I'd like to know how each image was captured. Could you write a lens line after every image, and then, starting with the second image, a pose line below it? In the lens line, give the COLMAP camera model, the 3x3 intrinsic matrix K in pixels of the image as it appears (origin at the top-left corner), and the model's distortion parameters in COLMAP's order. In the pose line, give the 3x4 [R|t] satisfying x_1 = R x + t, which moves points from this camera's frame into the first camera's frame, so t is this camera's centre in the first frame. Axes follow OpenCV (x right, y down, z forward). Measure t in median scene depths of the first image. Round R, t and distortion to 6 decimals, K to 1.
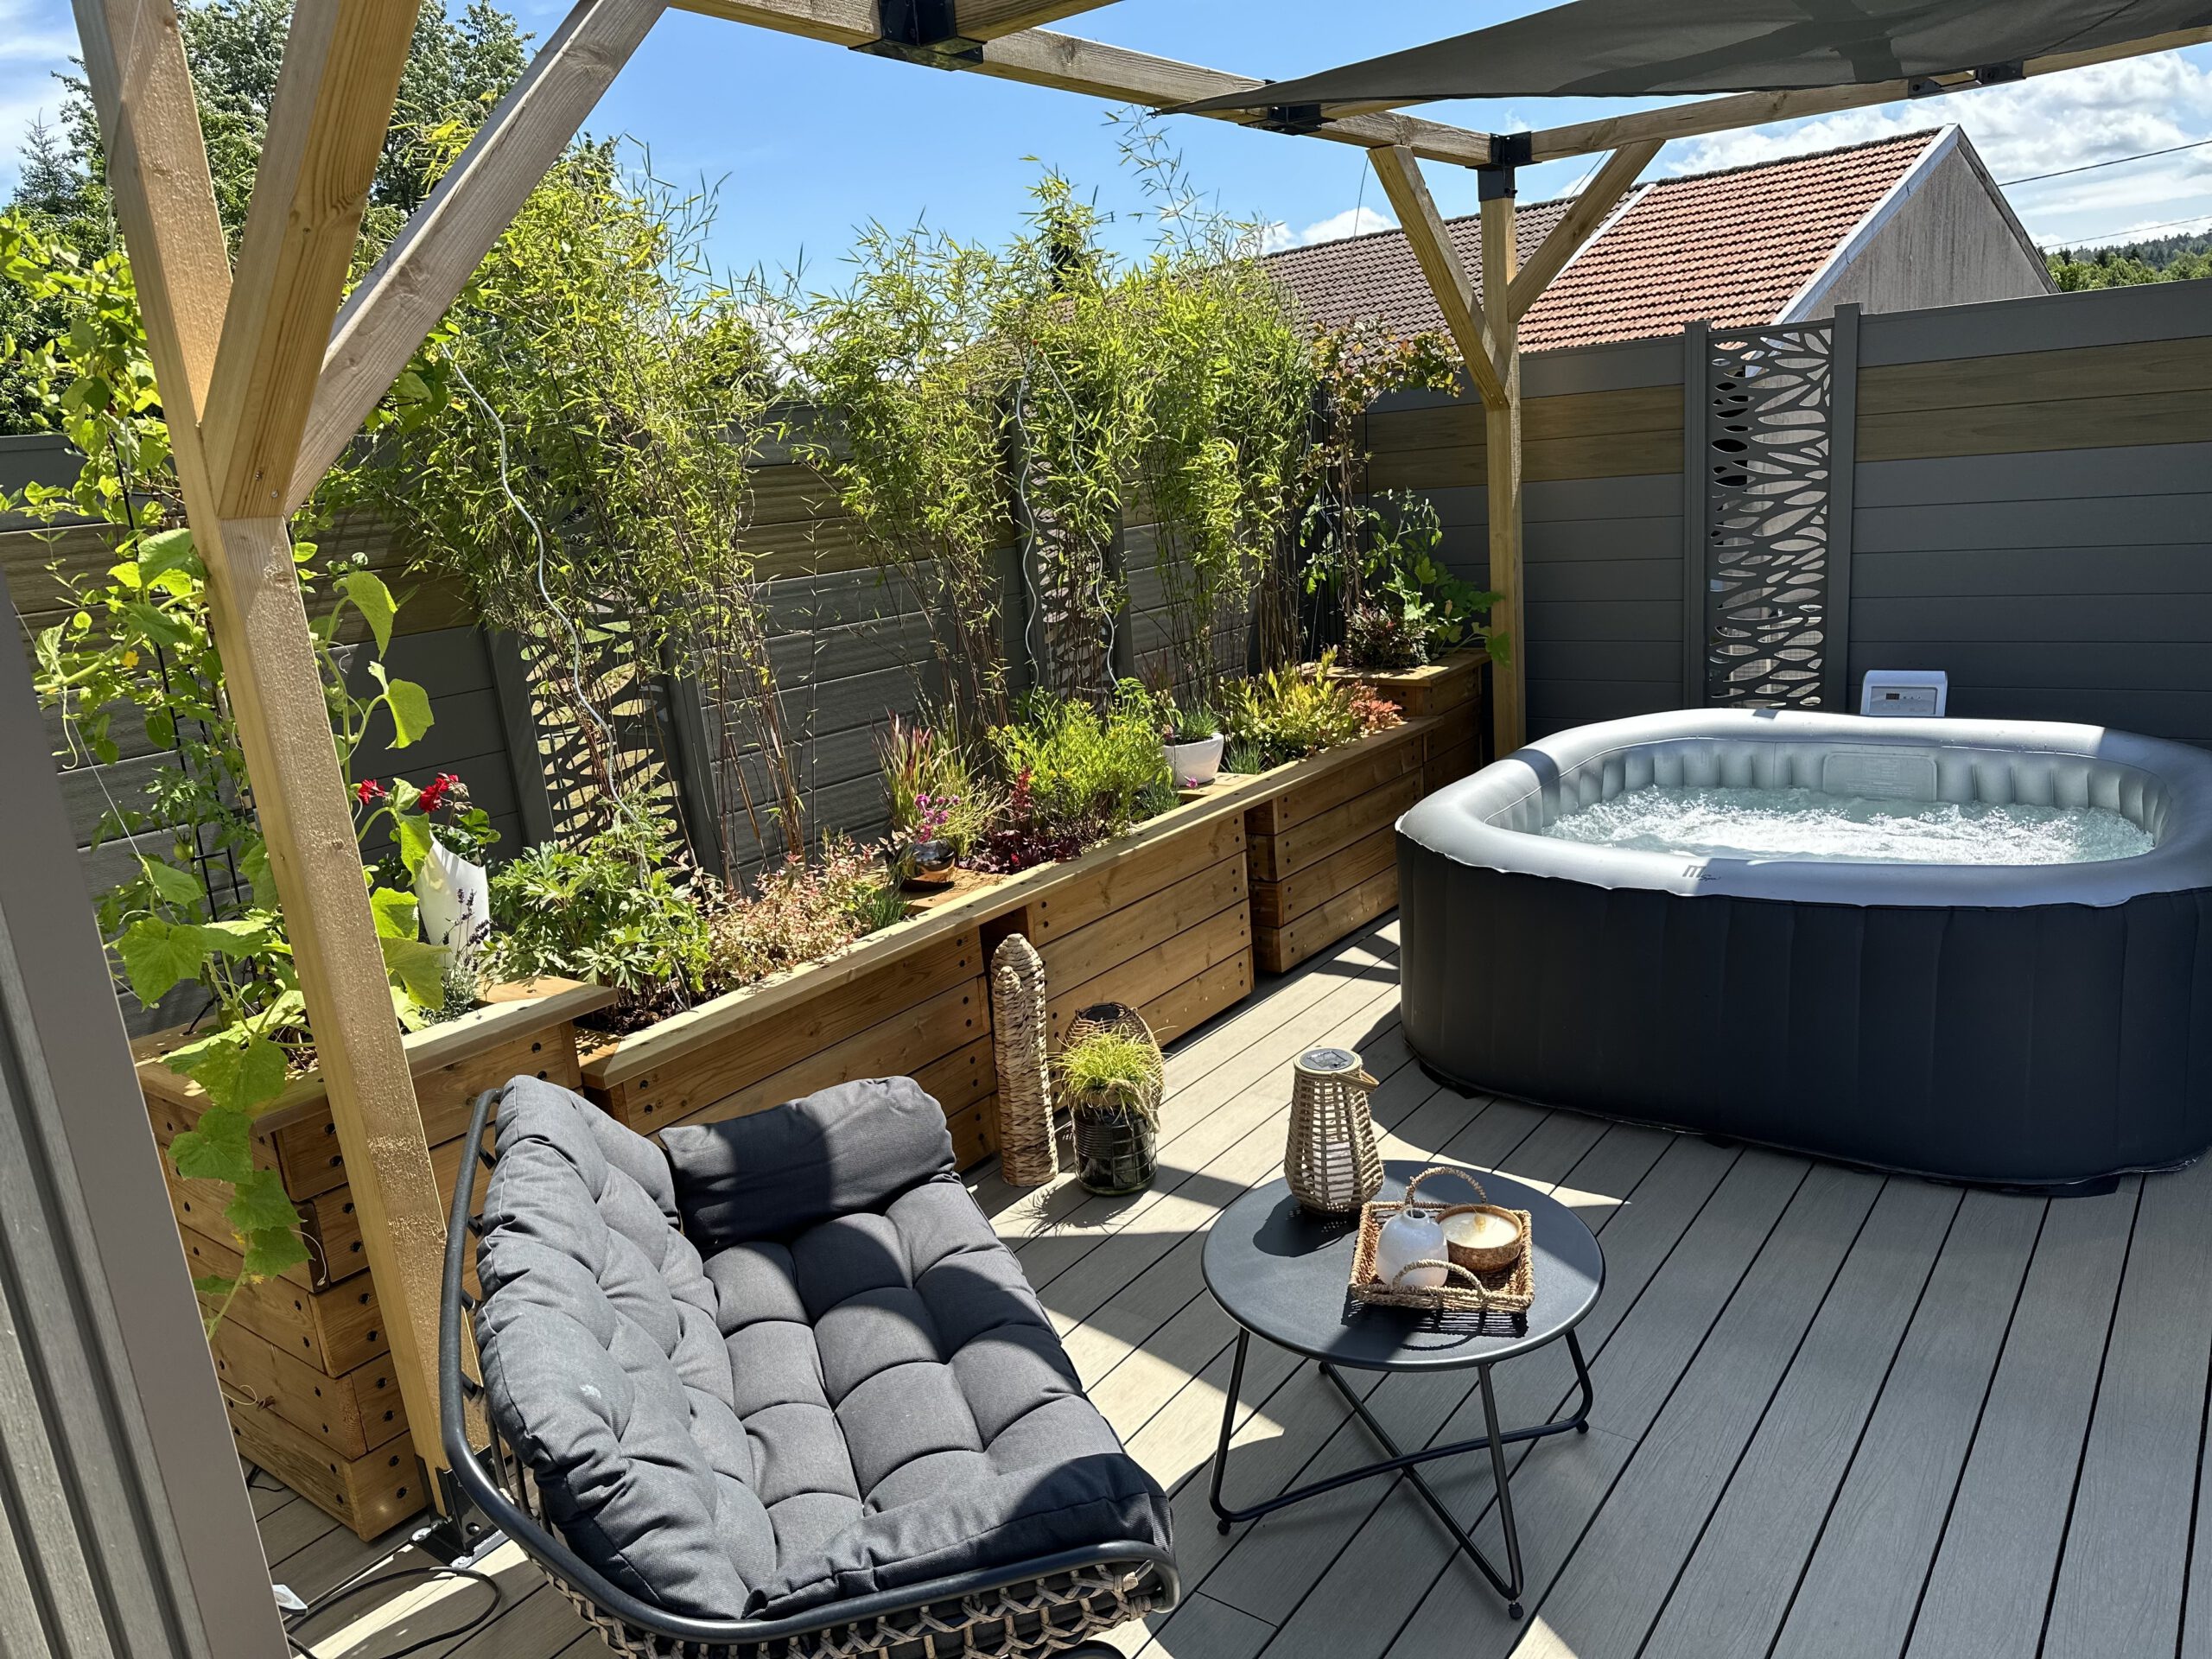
lens RADIAL K [[1523.4, 0, 1101.1], [0, 1523.4, 840.7], [0, 0, 1]] dist [0.113016, -0.125382]
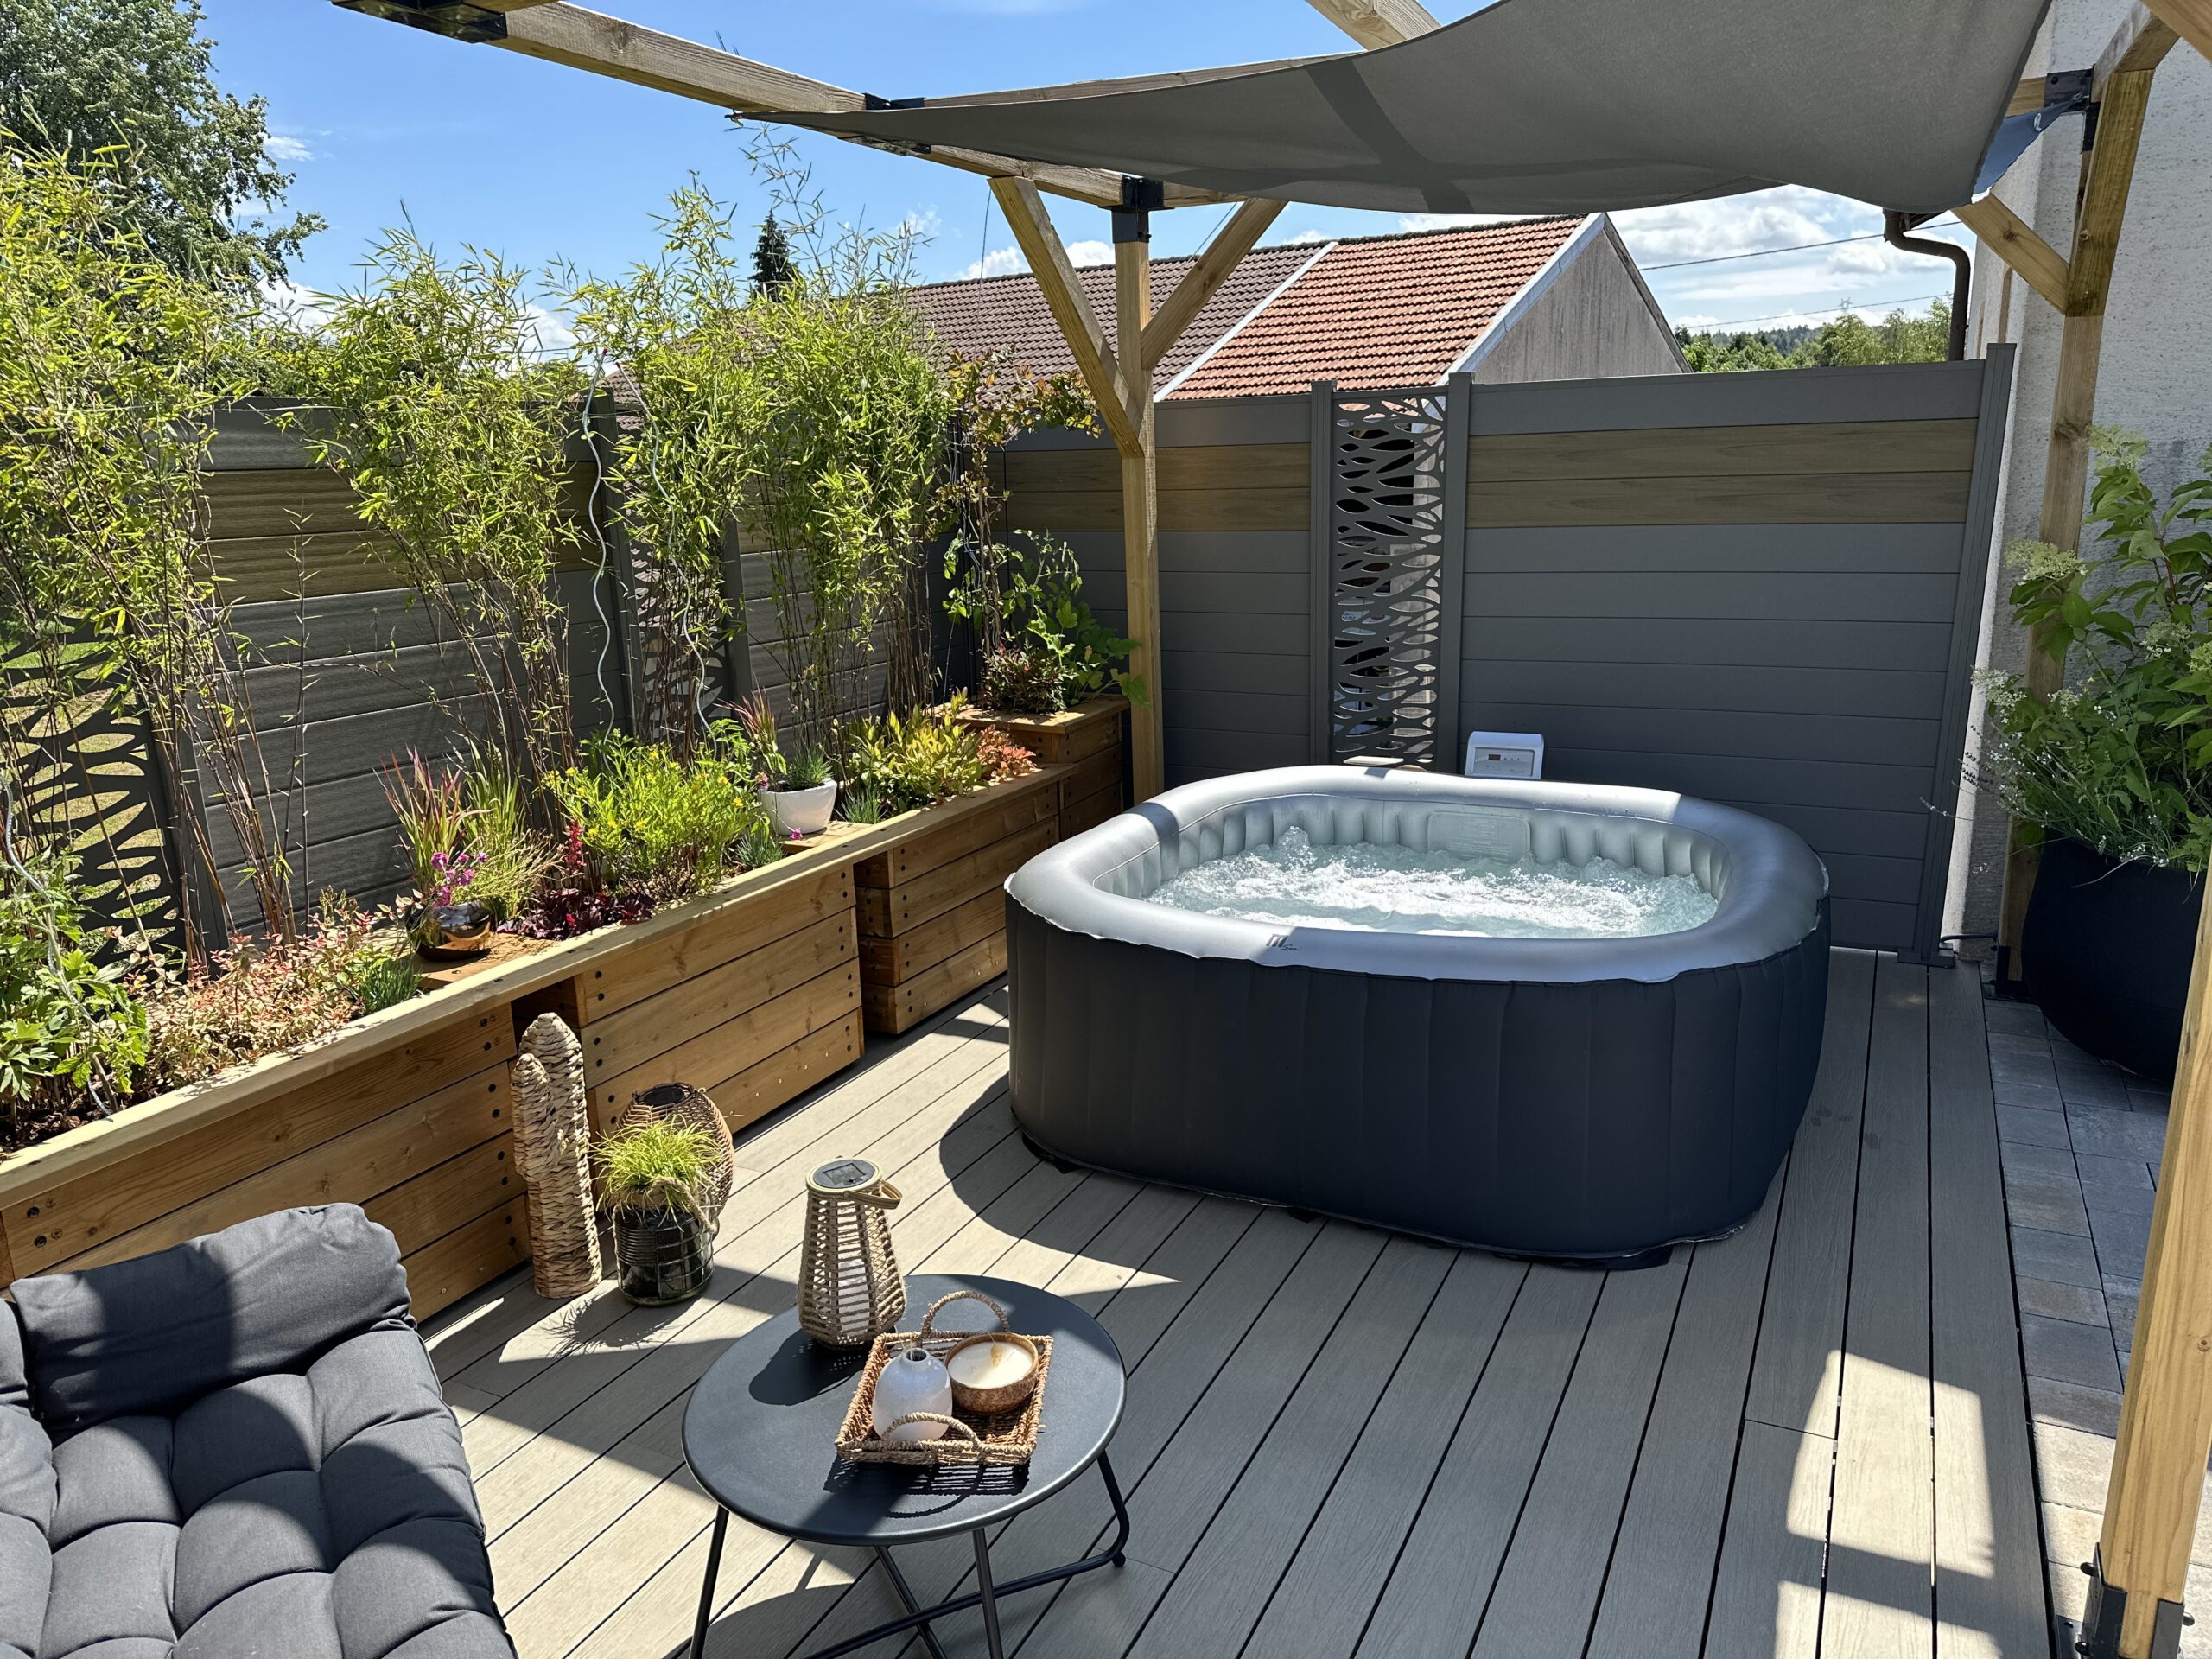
lens RADIAL K [[1520.2, 0, 1095.9], [0, 1520.2, 827.4], [0, 0, 1]] dist [0.136824, -0.161177]
pose [[0.984841, 0.013610, 0.172926, 0.088172], [-0.010231, 0.999739, -0.020415, -0.027609], [-0.173159, 0.018336, 0.984723, 0.055831]]
